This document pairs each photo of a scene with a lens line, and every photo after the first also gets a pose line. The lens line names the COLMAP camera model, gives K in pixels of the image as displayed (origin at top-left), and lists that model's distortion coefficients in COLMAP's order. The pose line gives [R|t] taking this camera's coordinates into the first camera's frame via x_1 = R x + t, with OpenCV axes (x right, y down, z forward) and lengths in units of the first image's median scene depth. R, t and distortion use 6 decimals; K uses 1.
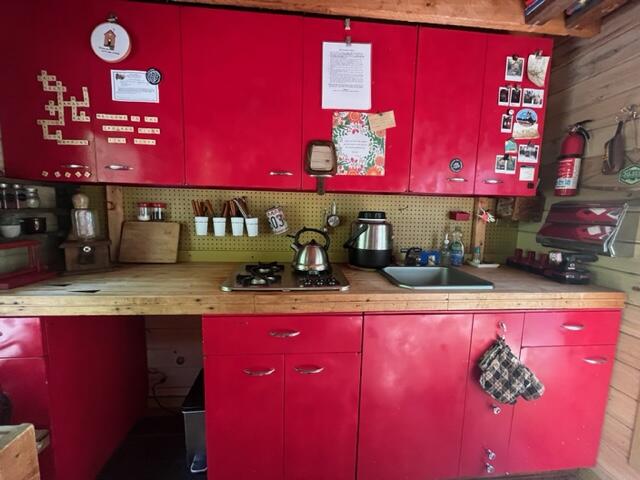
lens RADIAL K [[256.0, 0, 320.3], [0, 256.0, 239.6], [0, 0, 1]] dist [-0.002896, -0.001251]
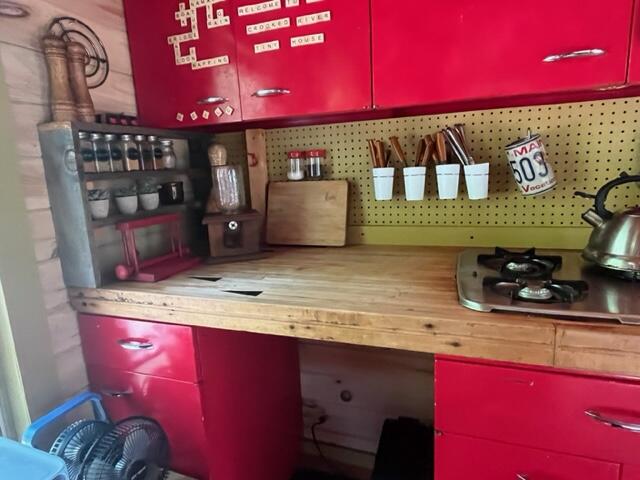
lens RADIAL K [[374.3, 0, 321.1], [0, 374.3, 240.0], [0, 0, 1]] dist [-0.004746, -0.000289]
pose [[0.908470, 0.012843, -0.417752, -0.276351], [0.023404, 0.996396, 0.081530, 0.001258], [0.417294, -0.083845, 0.904896, 0.192246]]
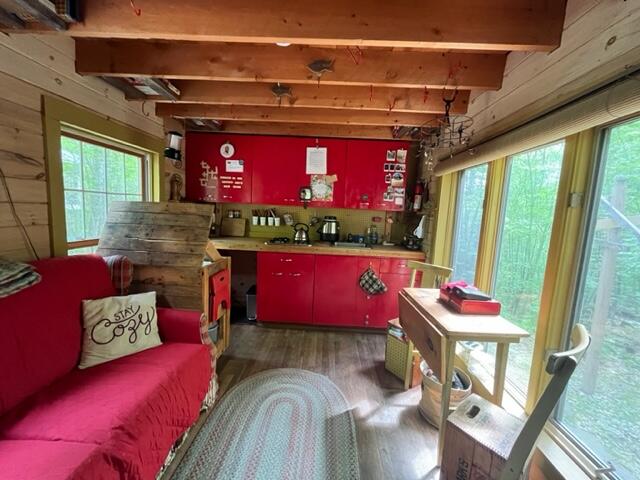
lens RADIAL K [[256.0, 0, 320.8], [0, 256.0, 239.0], [0, 0, 1]] dist [-0.002896, -0.001251]
pose [[0.992907, 0.036702, -0.113089, 0.428063], [-0.037013, 0.999315, -0.000652, 0.101845], [0.112987, 0.004833, 0.993585, -1.357657]]
